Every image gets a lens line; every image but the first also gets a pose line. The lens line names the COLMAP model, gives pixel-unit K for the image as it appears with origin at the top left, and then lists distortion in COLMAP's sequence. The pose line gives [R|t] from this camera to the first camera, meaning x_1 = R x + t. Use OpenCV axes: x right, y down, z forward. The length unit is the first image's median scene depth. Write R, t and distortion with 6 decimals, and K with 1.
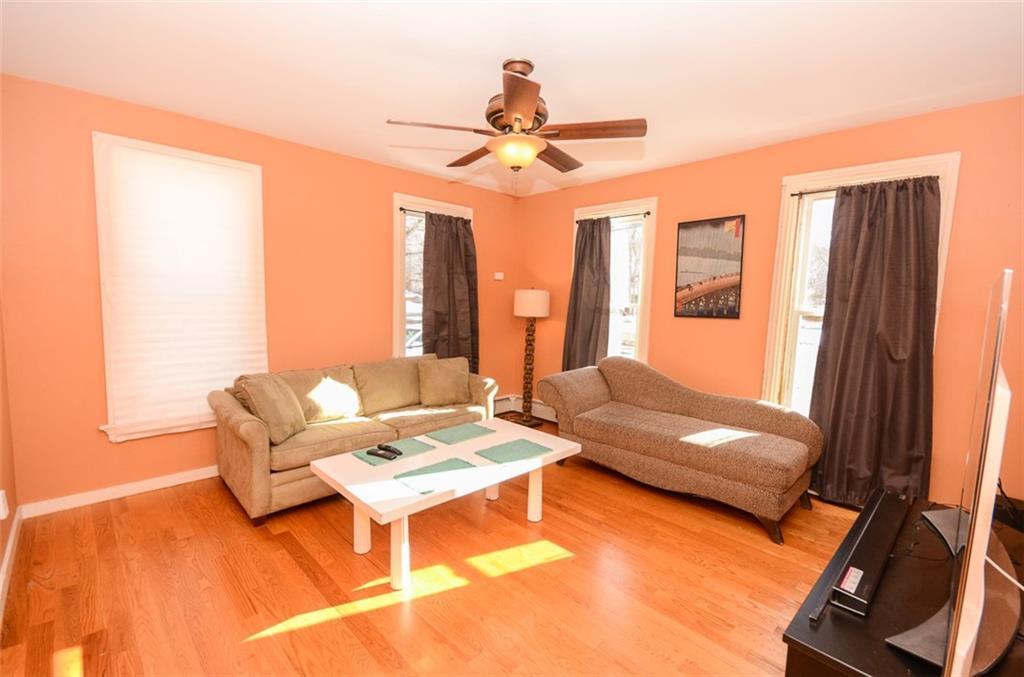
lens RADIAL K [[450.5, 0, 514.0], [0, 450.5, 337.7], [0, 0, 1]] dist [0.015960, -0.000024]
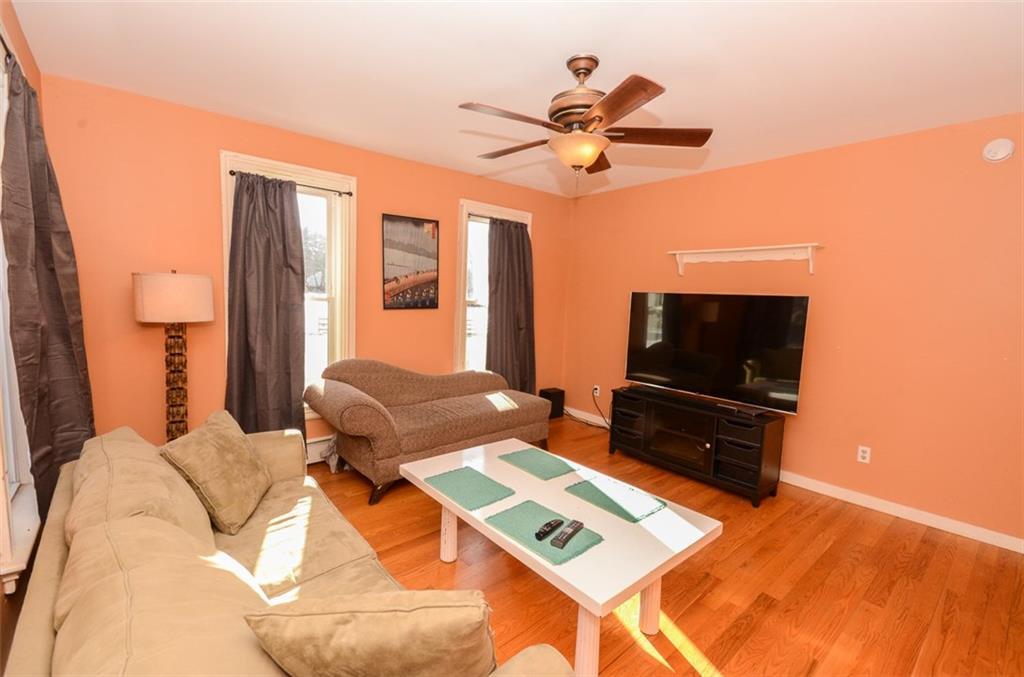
lens RADIAL K [[450.5, 0, 514.0], [0, 450.5, 337.7], [0, 0, 1]] dist [0.015960, -0.000024]
pose [[0.064014, -0.115703, 0.991219, -0.658626], [0.065588, 0.991596, 0.111512, -0.082645], [-0.995791, 0.057874, 0.071065, 0.706390]]
